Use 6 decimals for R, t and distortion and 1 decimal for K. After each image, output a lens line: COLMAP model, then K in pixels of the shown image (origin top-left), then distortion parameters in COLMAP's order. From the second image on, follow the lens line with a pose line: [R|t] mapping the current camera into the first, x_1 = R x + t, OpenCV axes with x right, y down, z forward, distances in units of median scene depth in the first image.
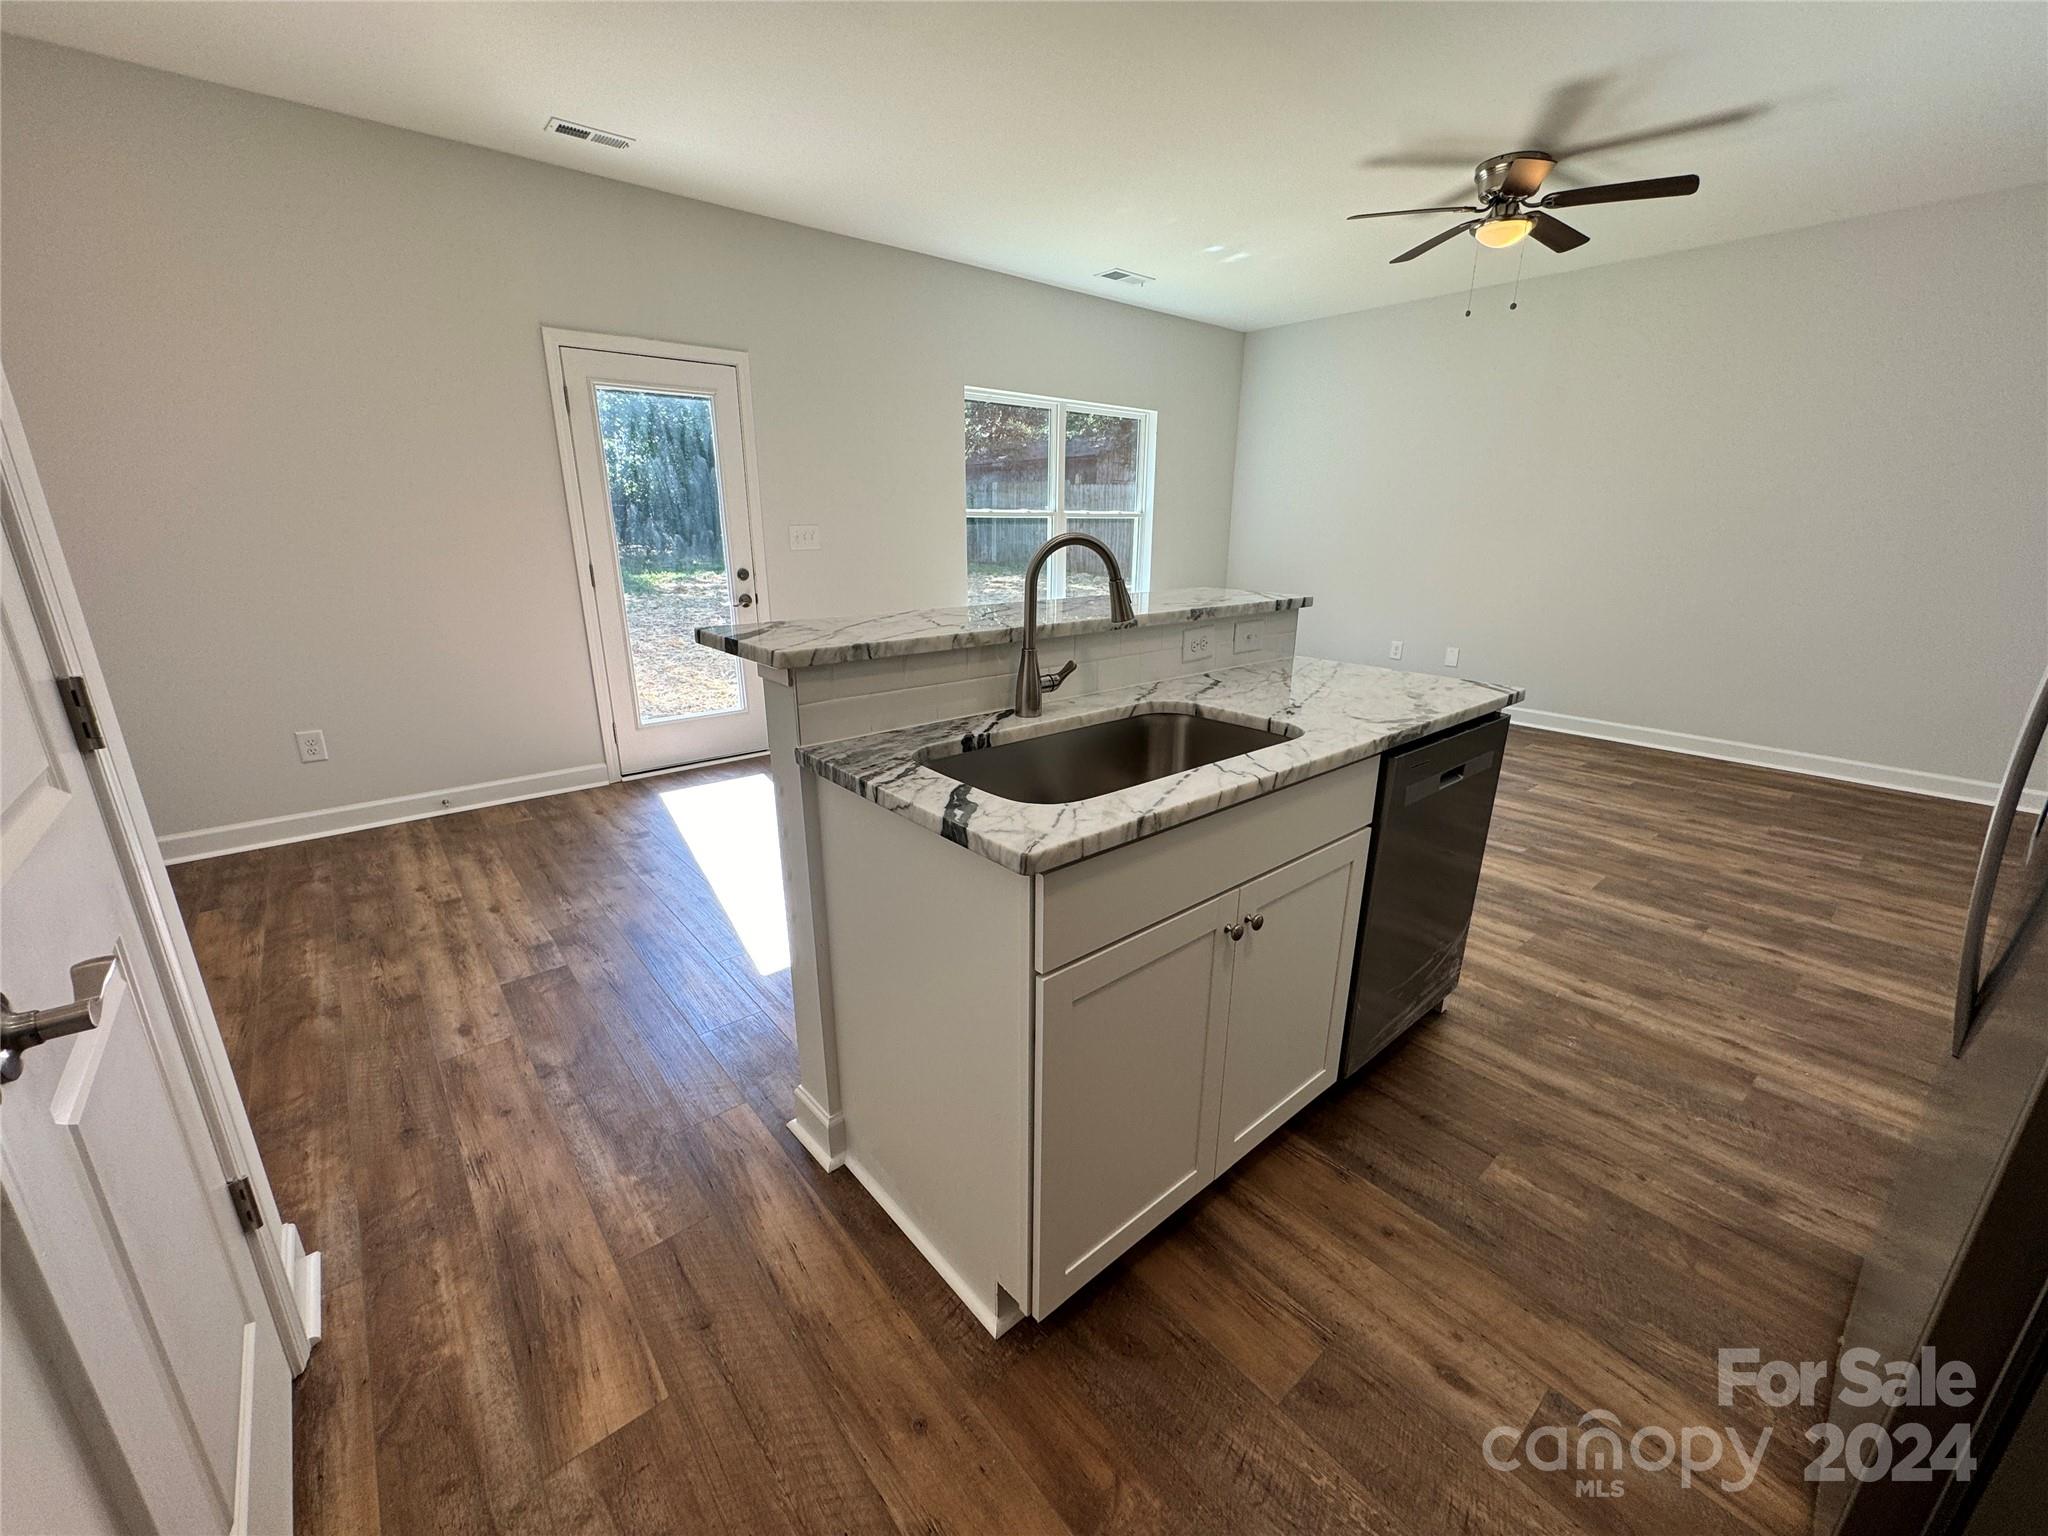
lens RADIAL K [[816.5, 0, 1021.8], [0, 816.5, 761.7], [0, 0, 1]] dist [-0.001486, -0.000495]
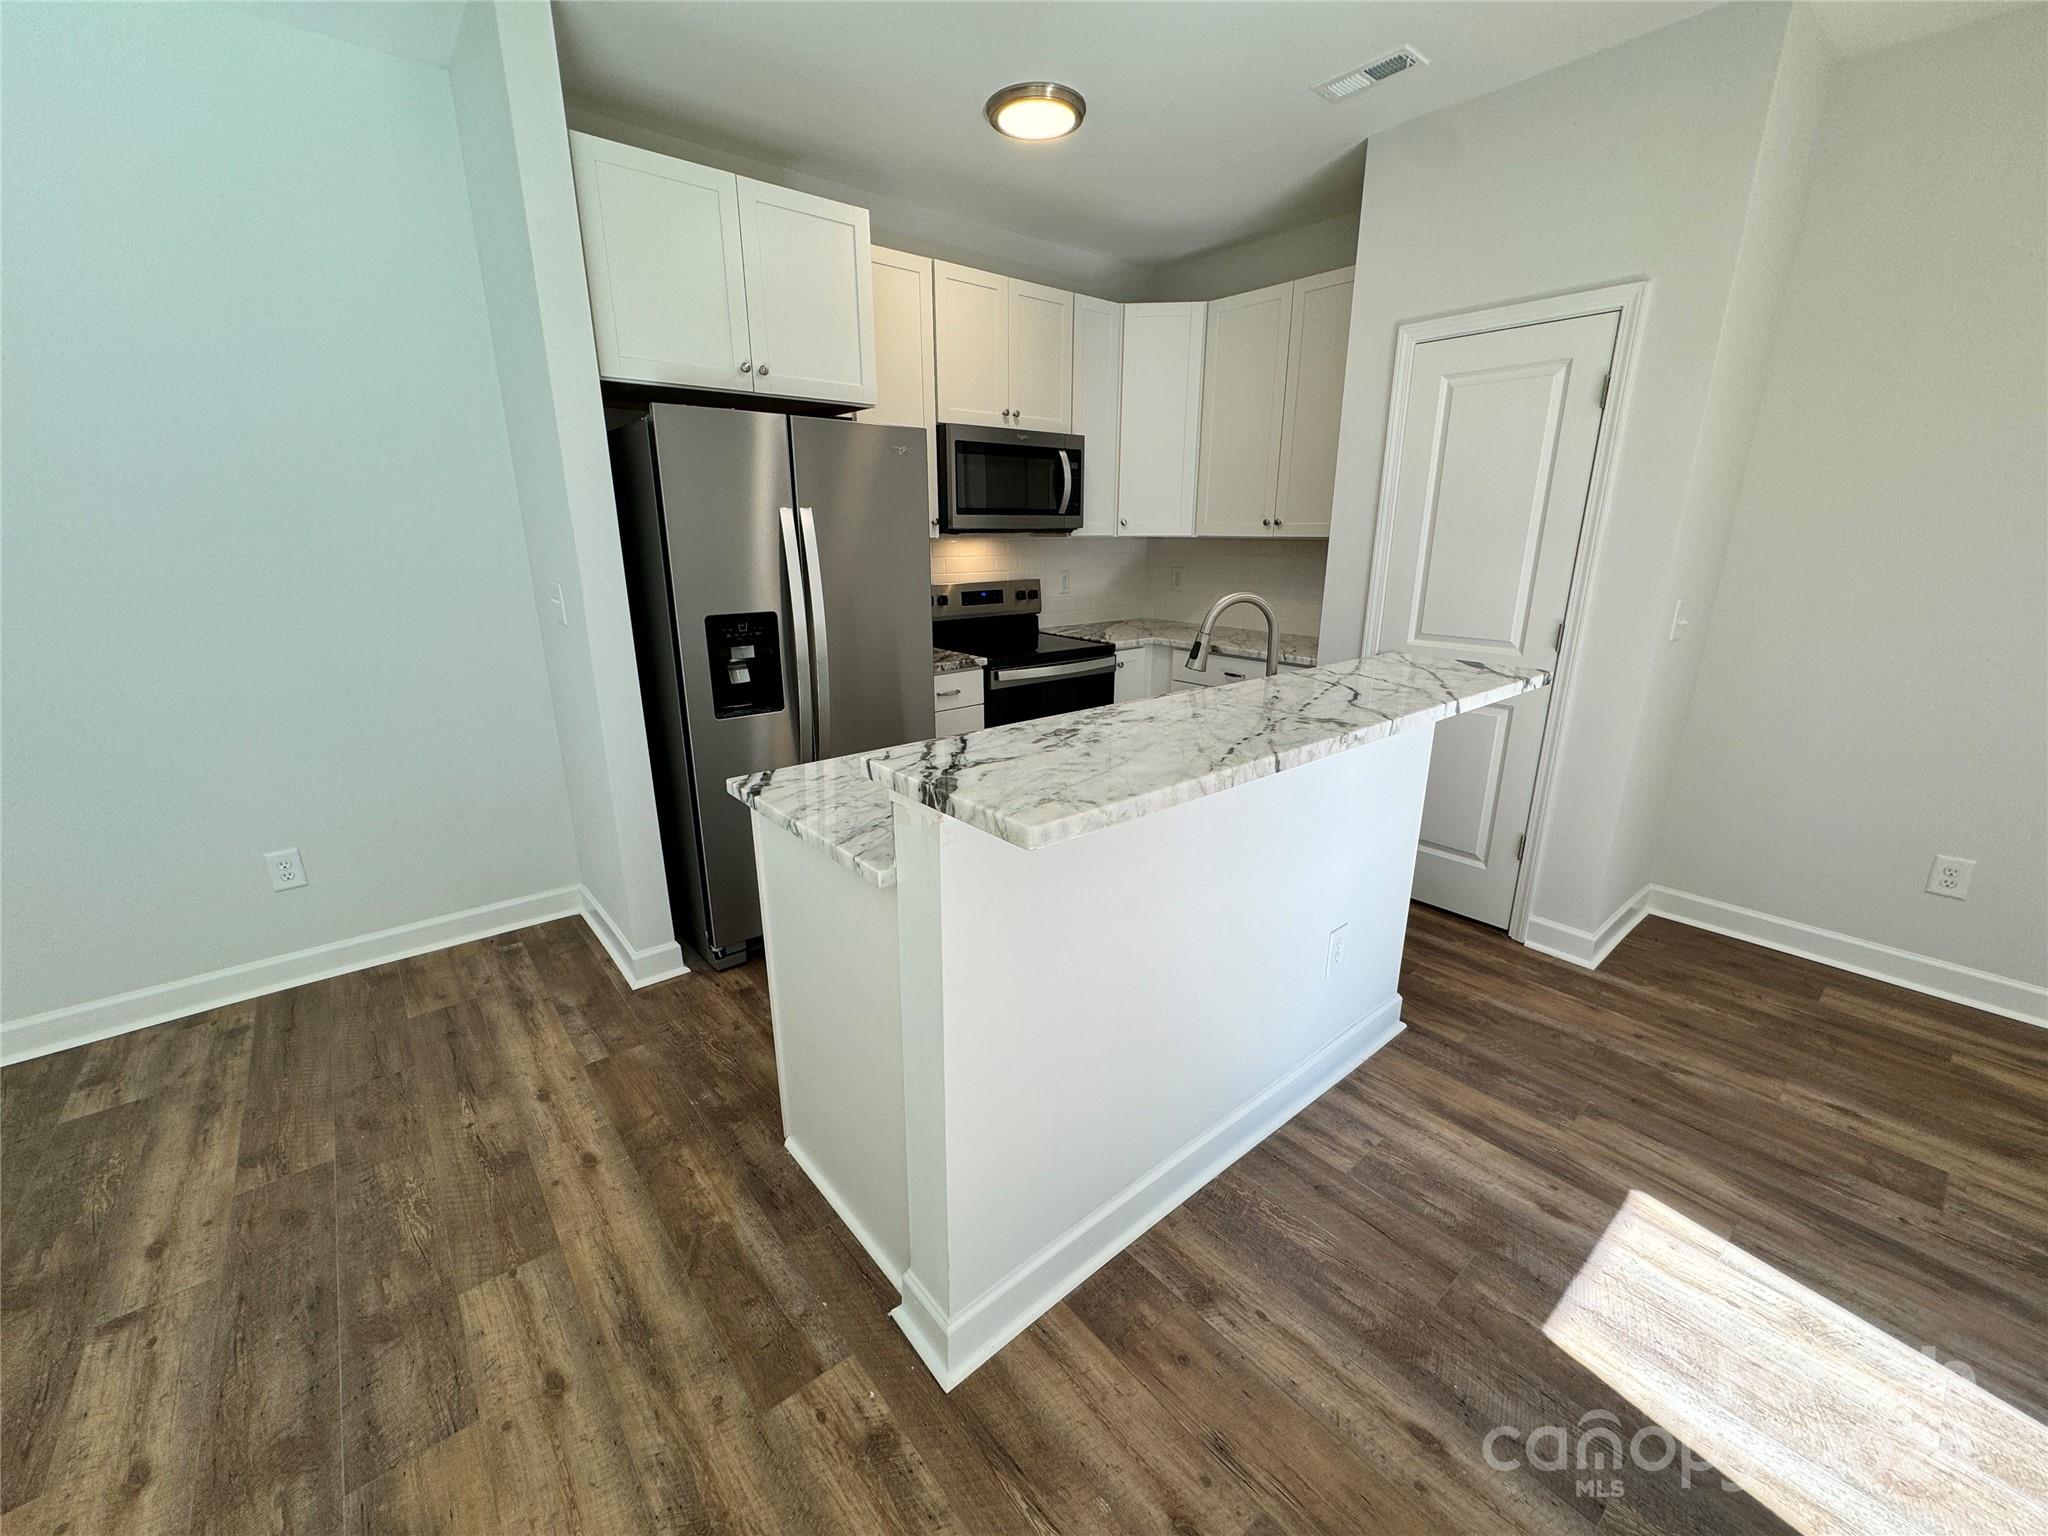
lens RADIAL K [[816.5, 0, 1019.3], [0, 816.5, 768.0], [0, 0, 1]] dist [-0.001486, -0.000495]
pose [[-0.999958, -0.006358, 0.006626, 0.249713], [-0.001705, 0.837533, 0.546384, -0.467065], [-0.009024, 0.546350, -0.837508, 1.404951]]
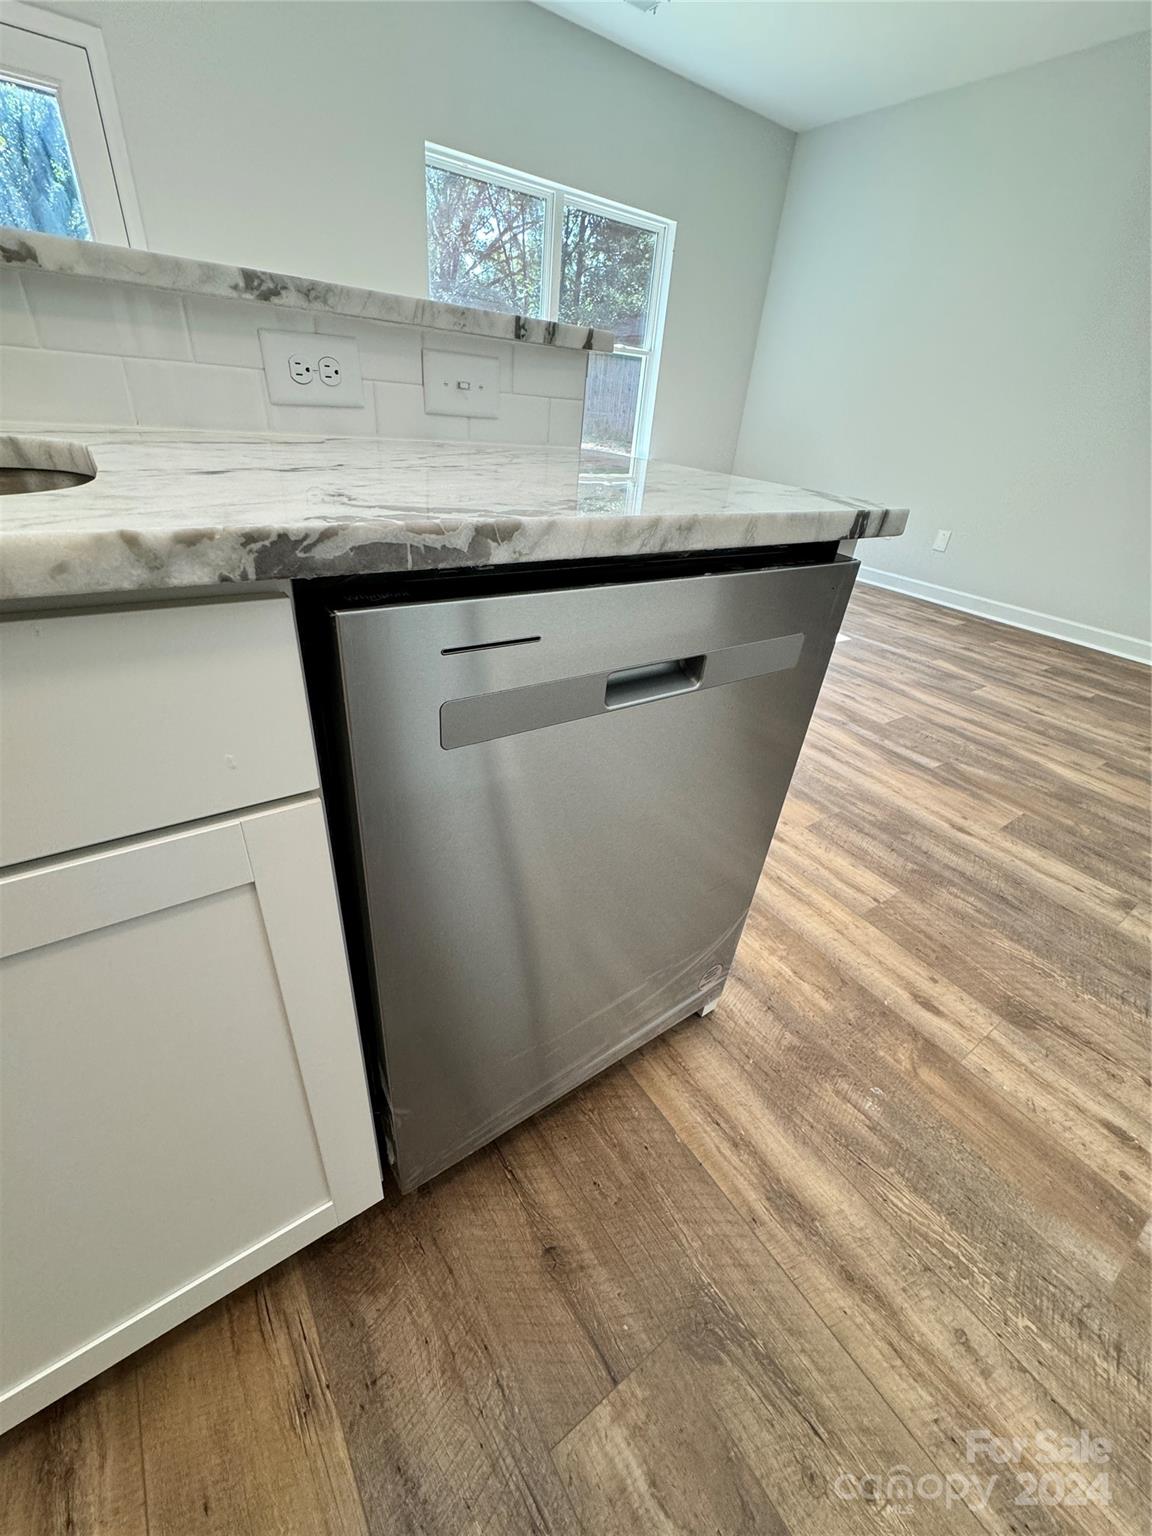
lens RADIAL K [[612.3, 0, 576.8], [0, 612.3, 765.3], [0, 0, 1]] dist [-0.001486, -0.000495]
pose [[0.992821, 0.112981, -0.039272, 0.373555], [-0.100248, 0.965069, 0.242057, -0.010475], [0.065248, -0.236382, 0.969467, 0.499145]]
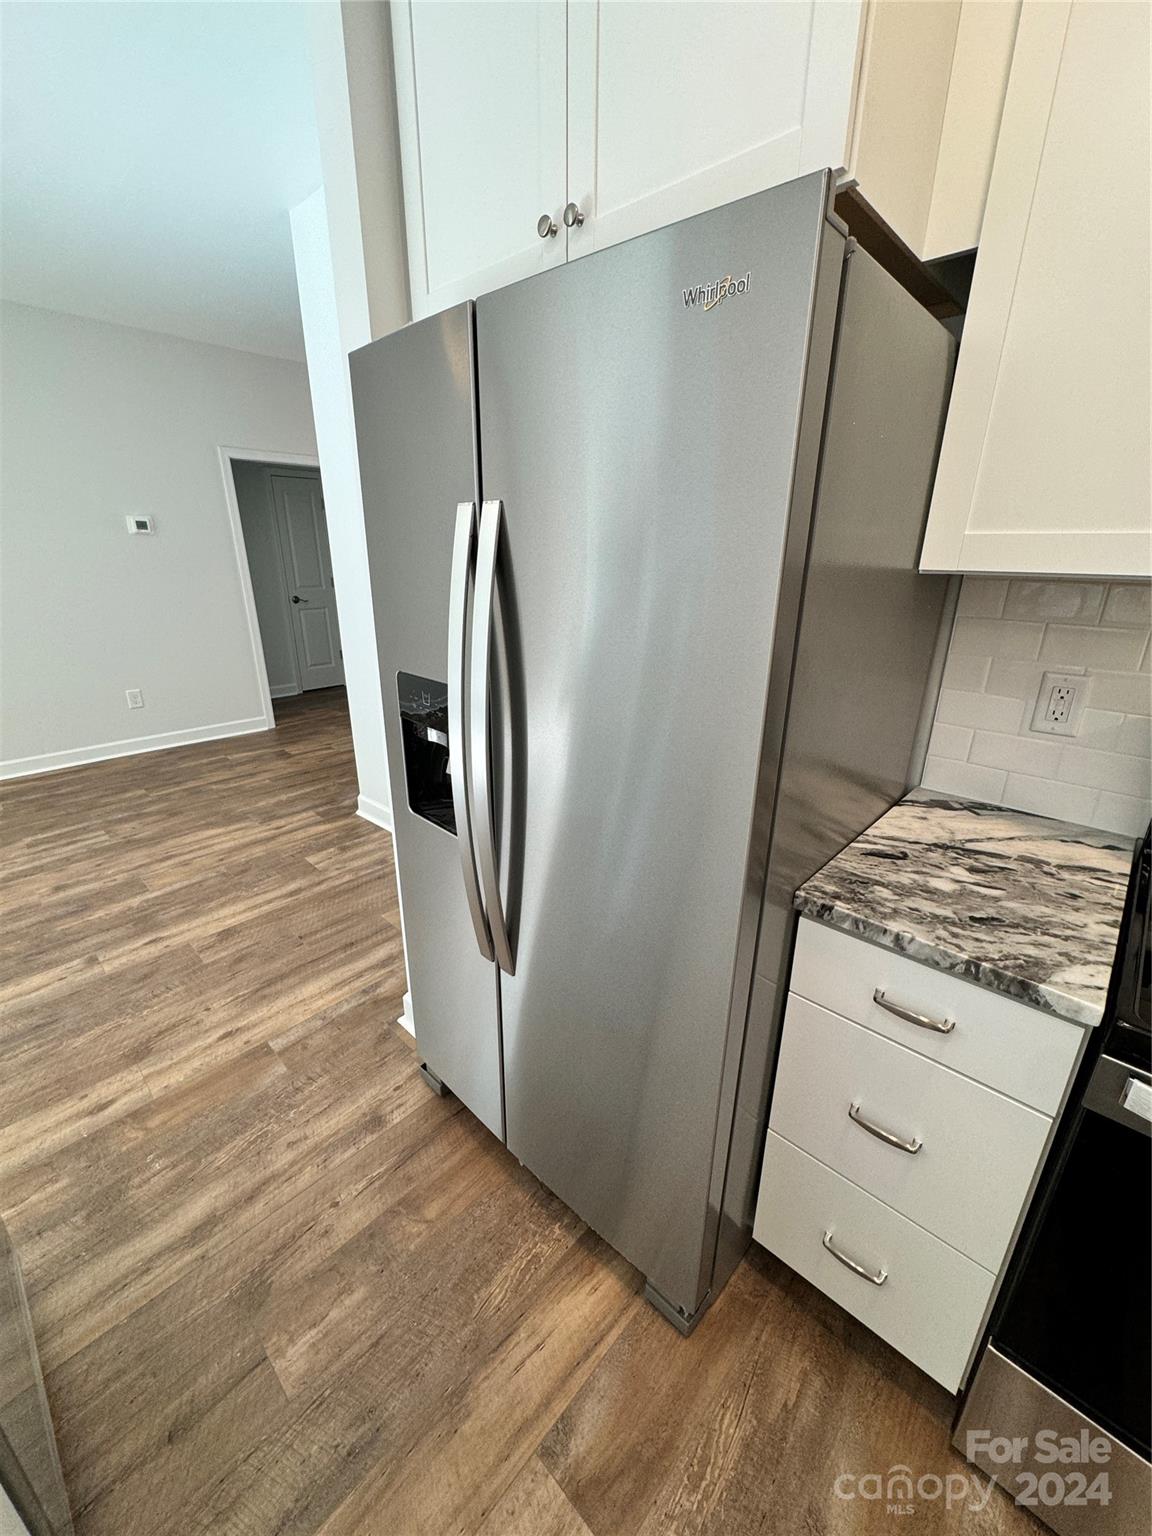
lens RADIAL K [[612.3, 0, 576.5], [0, 612.3, 766.4], [0, 0, 1]] dist [-0.001486, -0.000495]
pose [[-0.114361, -0.340018, 0.933440, 0.108965], [0.280546, 0.890306, 0.358677, -0.150672], [-0.953004, 0.302891, -0.006426, 0.359976]]
